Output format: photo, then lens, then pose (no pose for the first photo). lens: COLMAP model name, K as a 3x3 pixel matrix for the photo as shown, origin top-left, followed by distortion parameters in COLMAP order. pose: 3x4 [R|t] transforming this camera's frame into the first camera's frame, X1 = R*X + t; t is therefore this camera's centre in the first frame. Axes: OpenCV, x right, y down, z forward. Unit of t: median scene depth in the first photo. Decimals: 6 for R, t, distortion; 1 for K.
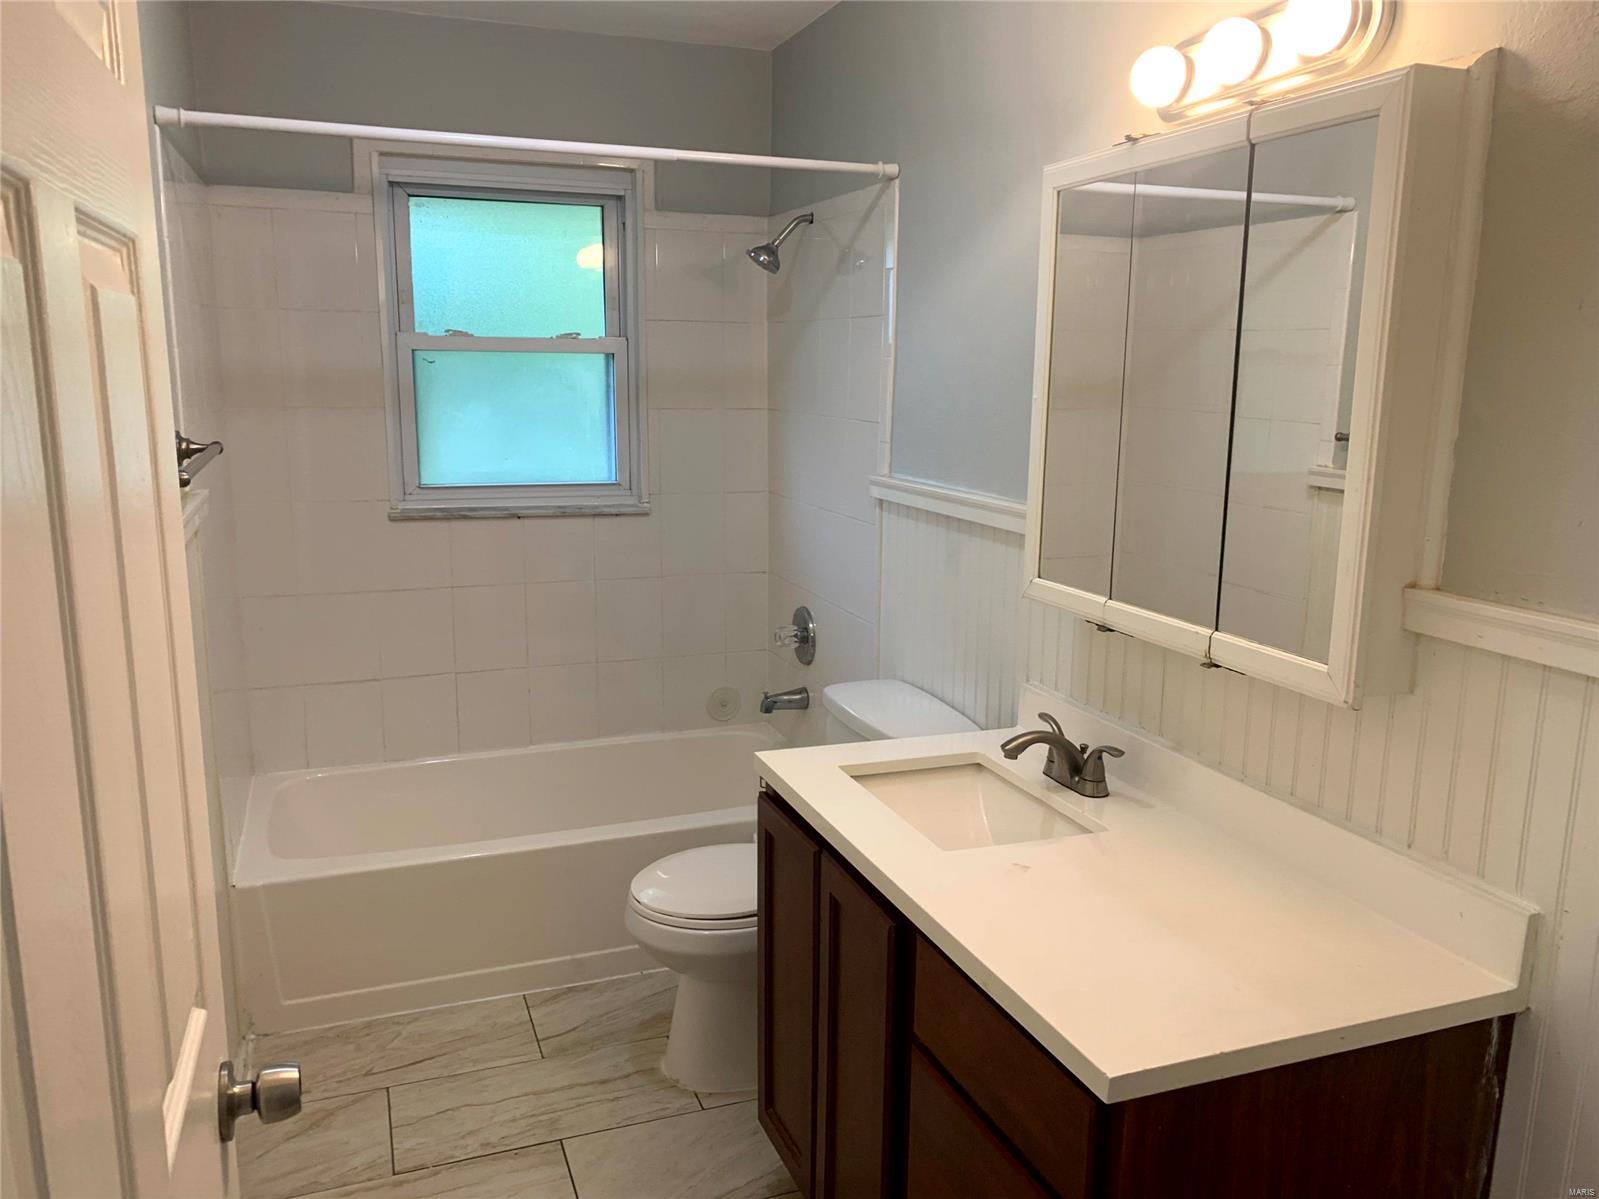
lens RADIAL K [[1224.7, 0, 817.4], [0, 1224.7, 593.9], [0, 0, 1]] dist [0.051829, -0.068017]
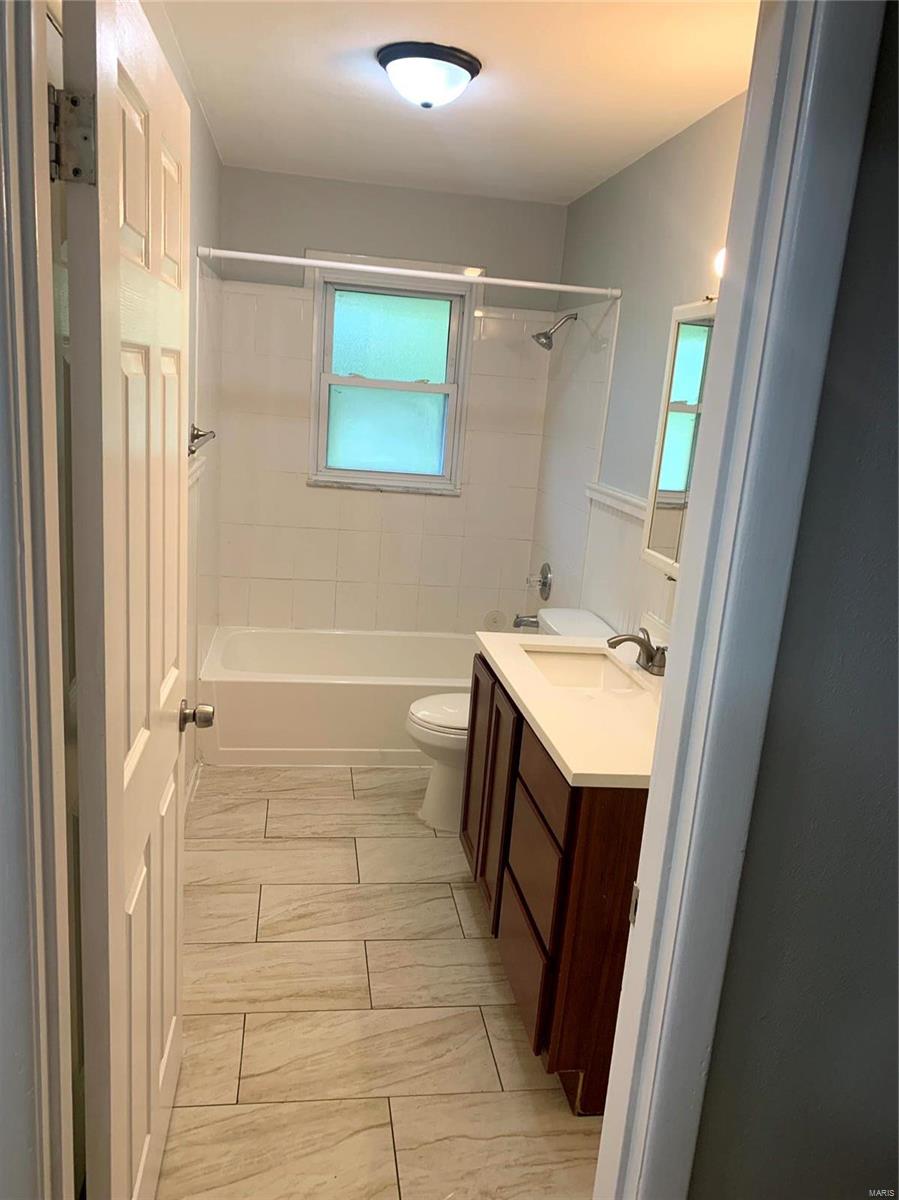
lens RADIAL K [[900.5, 0, 450.3], [0, 900.5, 602.9], [0, 0, 1]] dist [0.089447, -0.127686]
pose [[0.975434, 0.113308, -0.188916, 0.117199], [-0.105793, 0.993159, 0.049431, 0.021525], [0.193225, -0.028231, 0.980748, -0.215633]]
